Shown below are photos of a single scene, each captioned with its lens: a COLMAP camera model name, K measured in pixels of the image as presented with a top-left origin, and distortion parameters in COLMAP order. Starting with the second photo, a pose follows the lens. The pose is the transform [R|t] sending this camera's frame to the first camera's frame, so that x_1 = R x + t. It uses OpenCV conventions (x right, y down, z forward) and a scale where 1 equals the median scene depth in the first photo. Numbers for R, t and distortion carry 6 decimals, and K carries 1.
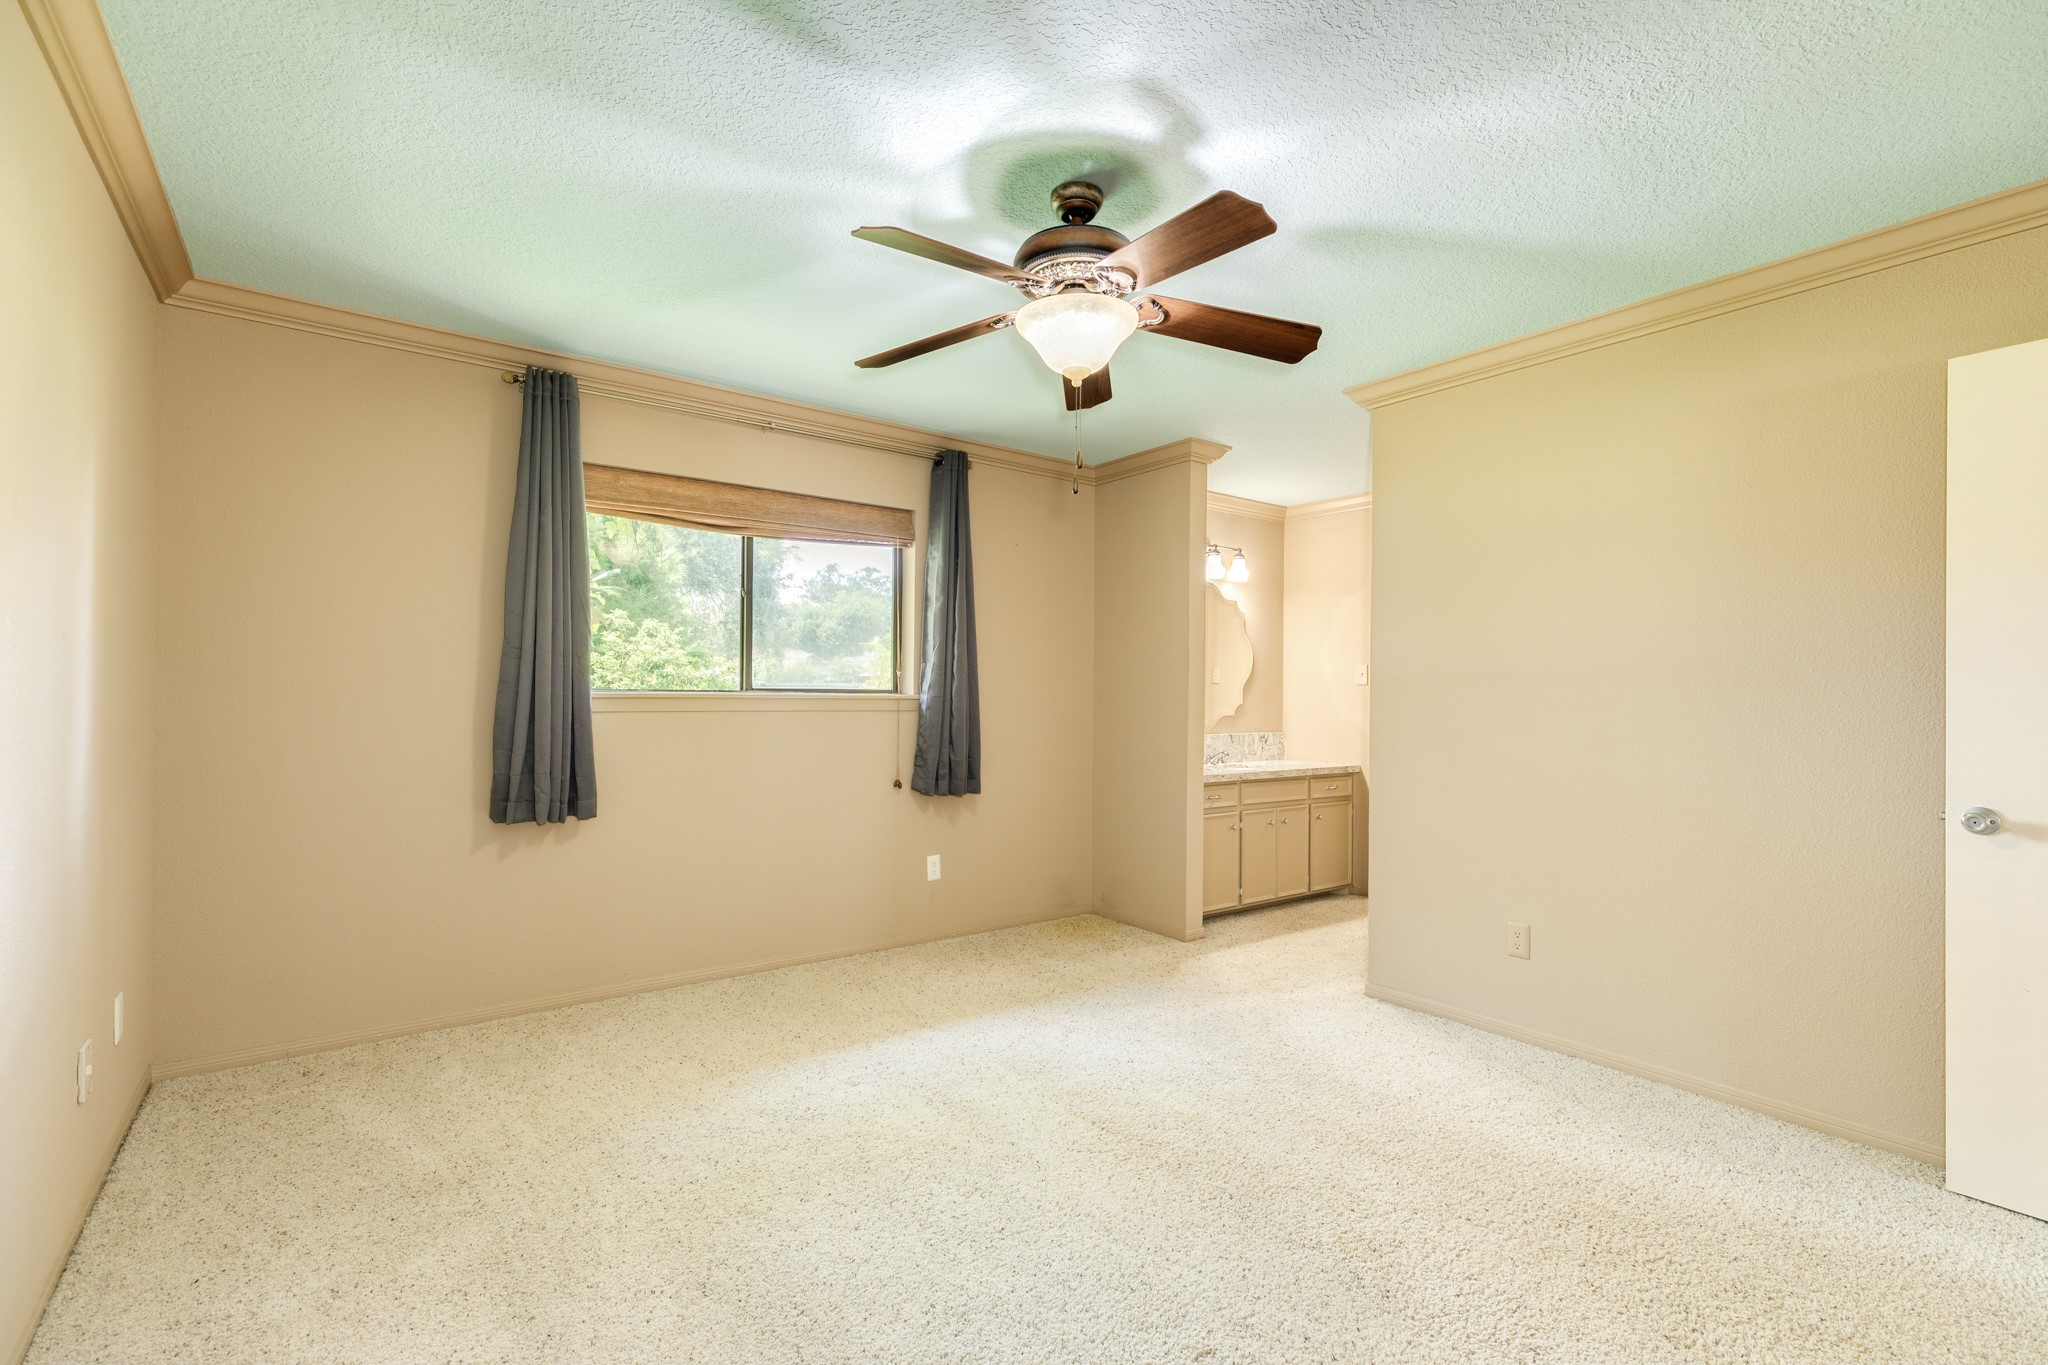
lens RADIAL K [[911.6, 0, 1022.9], [0, 911.6, 688.1], [0, 0, 1]] dist [0.004210, 0.000255]
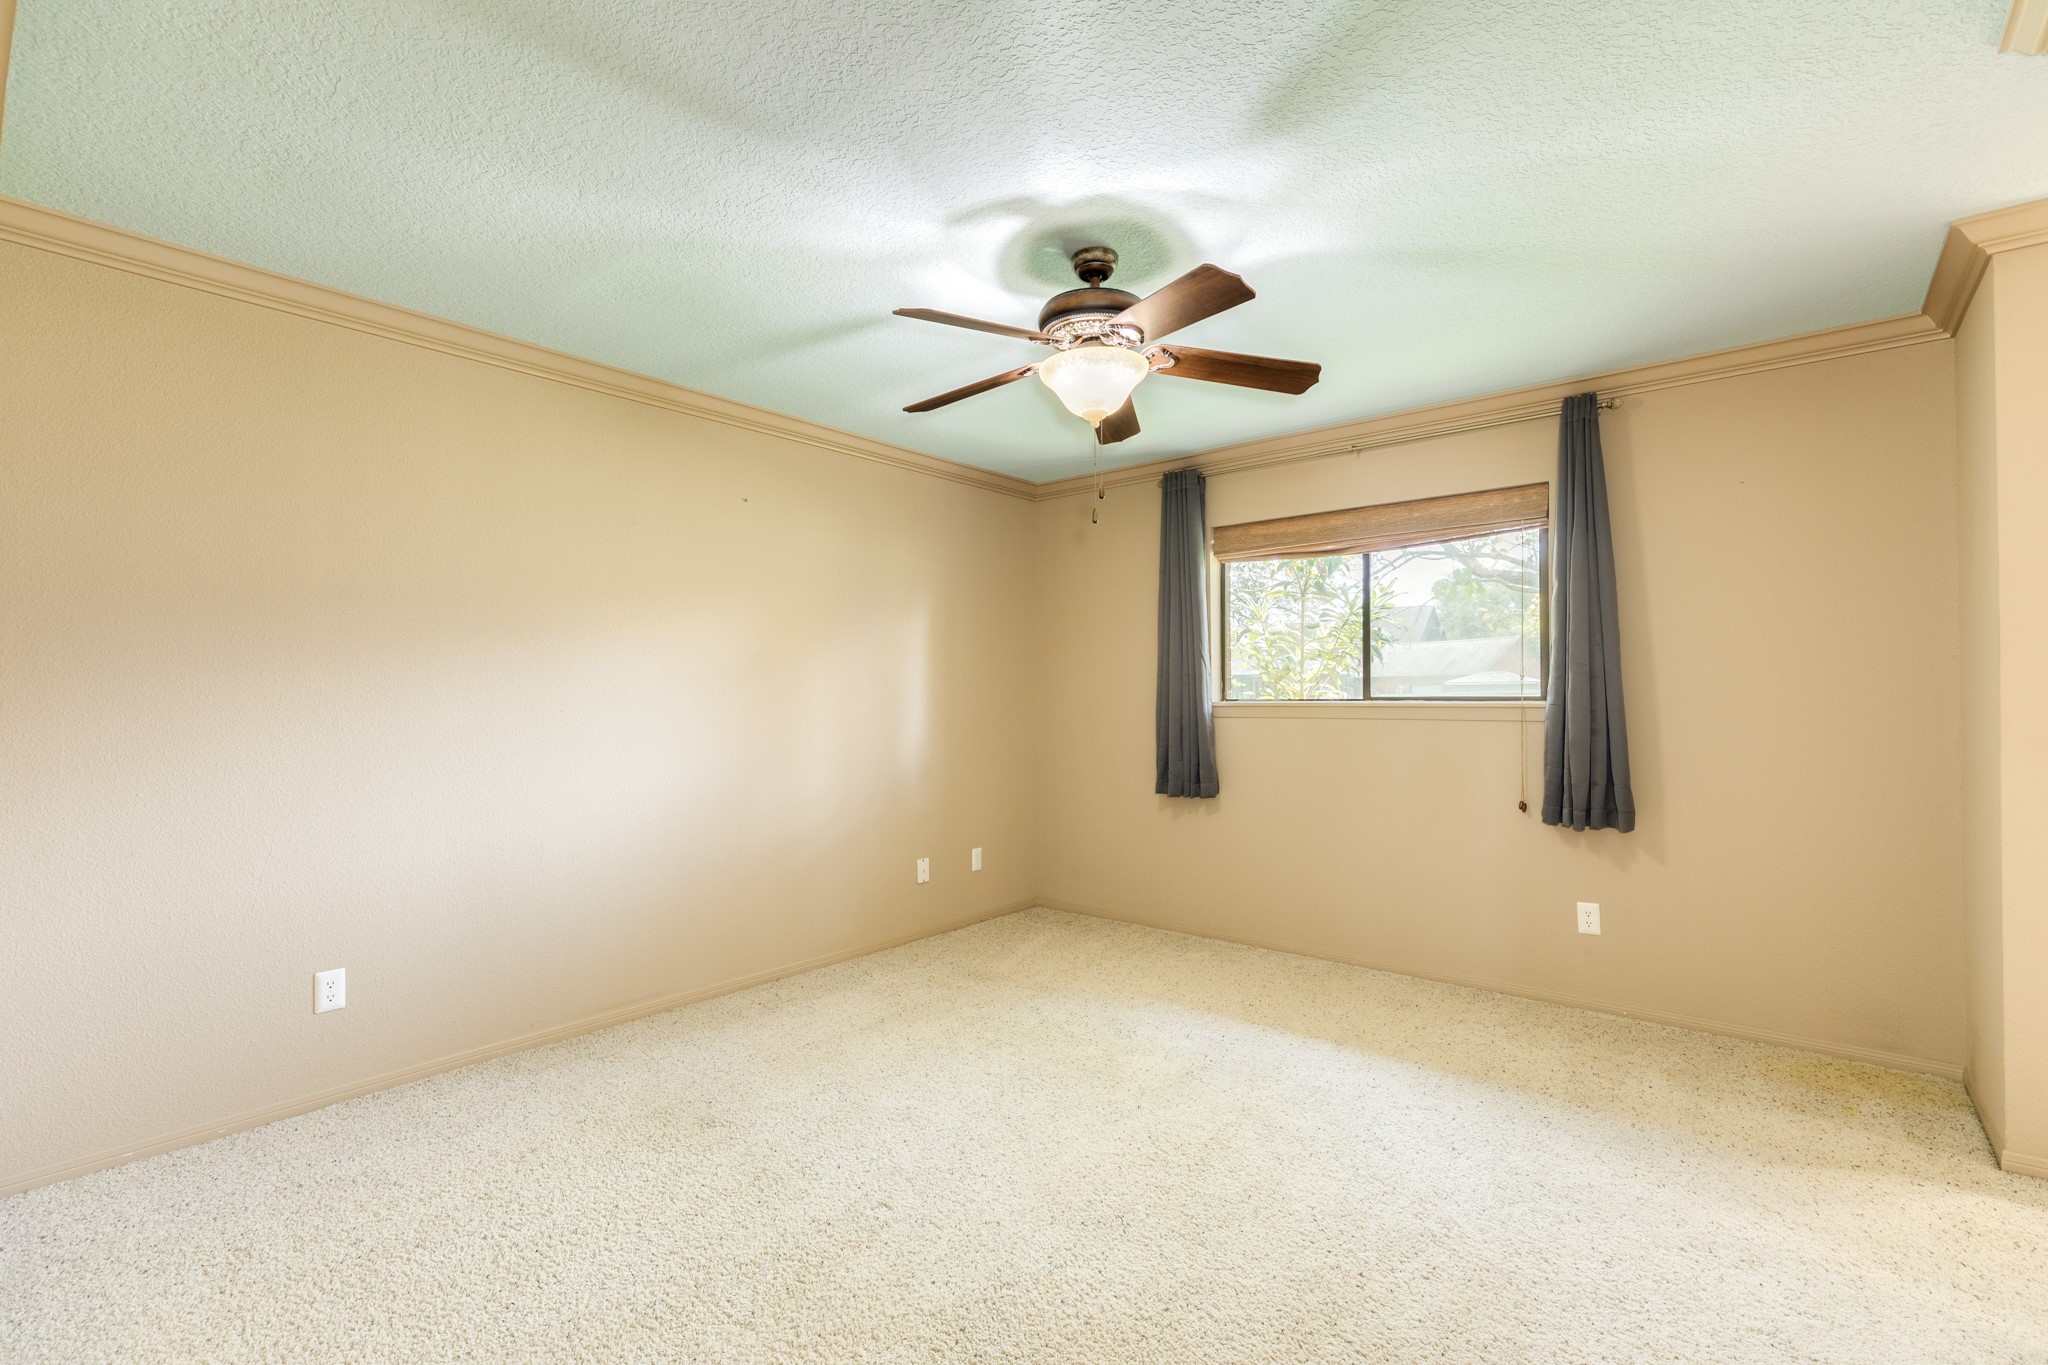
lens RADIAL K [[911.6, 0, 1022.9], [0, 911.6, 688.1], [0, 0, 1]] dist [0.004210, 0.000255]
pose [[0.228234, -0.019481, -0.973411, 0.619608], [0.012016, 0.999780, -0.017192, 0.003213], [0.973532, -0.007773, 0.228417, 0.362018]]
